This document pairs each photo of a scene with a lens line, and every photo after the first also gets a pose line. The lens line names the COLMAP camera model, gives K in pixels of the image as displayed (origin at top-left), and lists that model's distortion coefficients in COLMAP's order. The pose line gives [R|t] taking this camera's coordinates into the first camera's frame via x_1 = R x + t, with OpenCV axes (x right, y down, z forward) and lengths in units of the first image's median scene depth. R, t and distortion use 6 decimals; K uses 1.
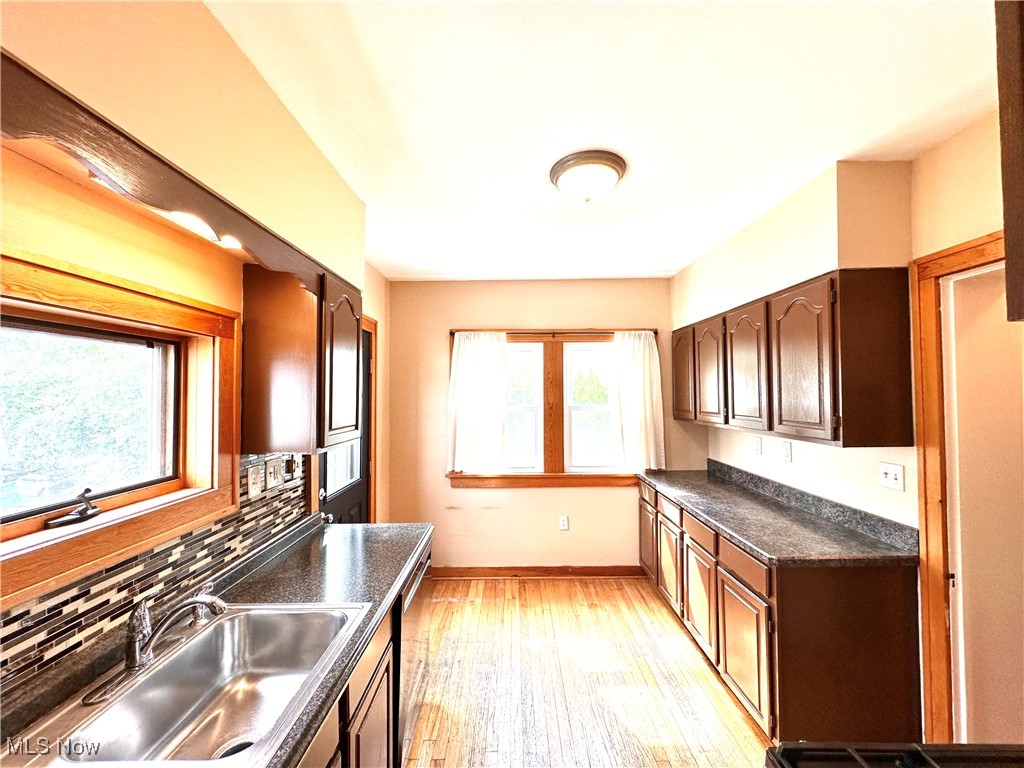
lens RADIAL K [[409.7, 0, 511.4], [0, 409.7, 383.8], [0, 0, 1]] dist [0.001359, 0.000330]
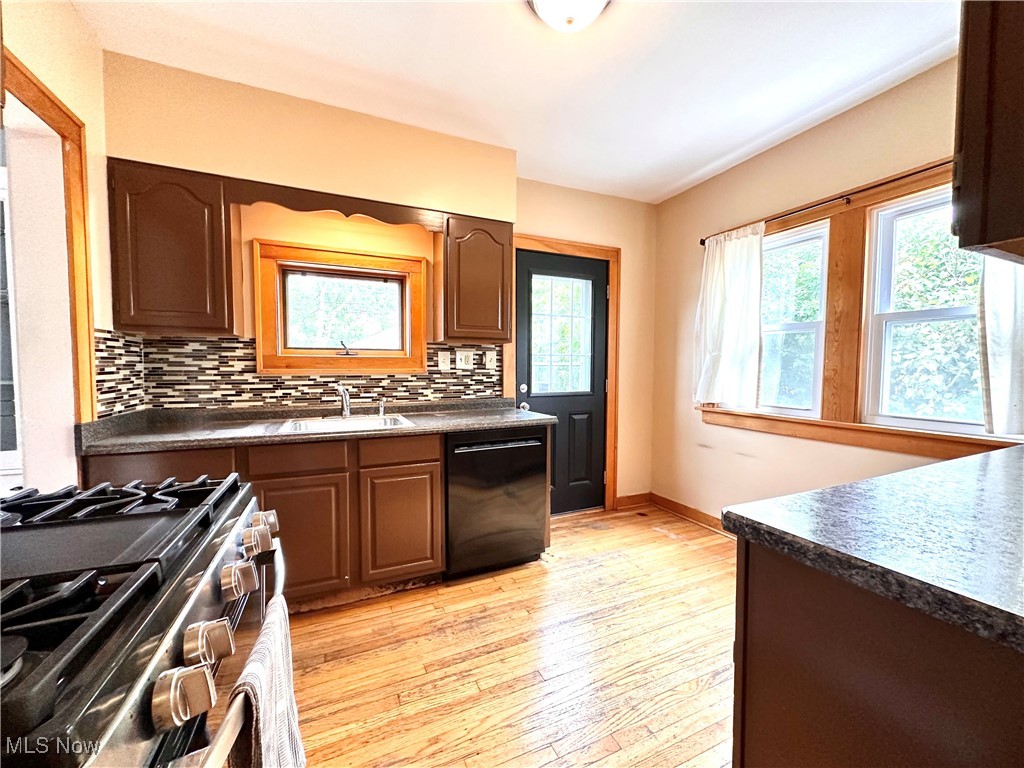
lens RADIAL K [[409.7, 0, 512.6], [0, 409.7, 382.6], [0, 0, 1]] dist [0.001359, 0.000330]
pose [[0.411117, 0.045074, -0.910467, 0.913873], [0.014280, 0.998336, 0.055872, 0.220794], [0.911471, -0.035971, 0.409789, 0.533739]]
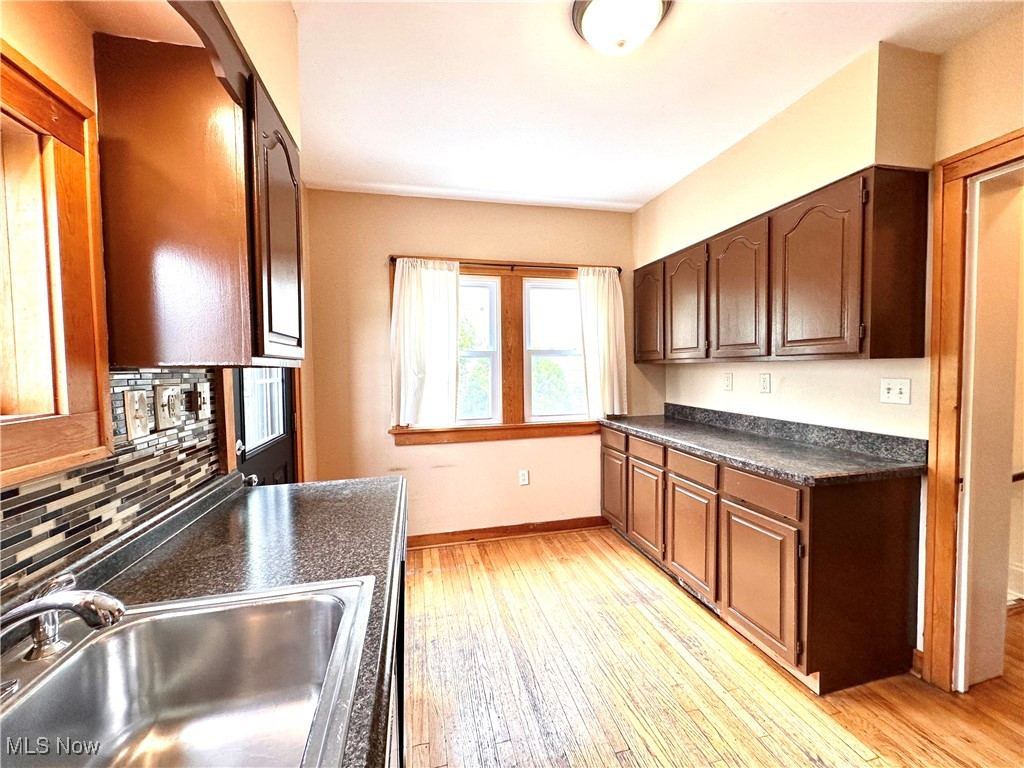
lens RADIAL K [[409.7, 0, 511.6], [0, 409.7, 383.7], [0, 0, 1]] dist [0.001359, 0.000330]
pose [[0.972814, -0.016895, 0.230971, -0.206246], [0.002966, 0.998163, 0.060520, 0.145797], [-0.231569, -0.058190, 0.971077, 0.255129]]
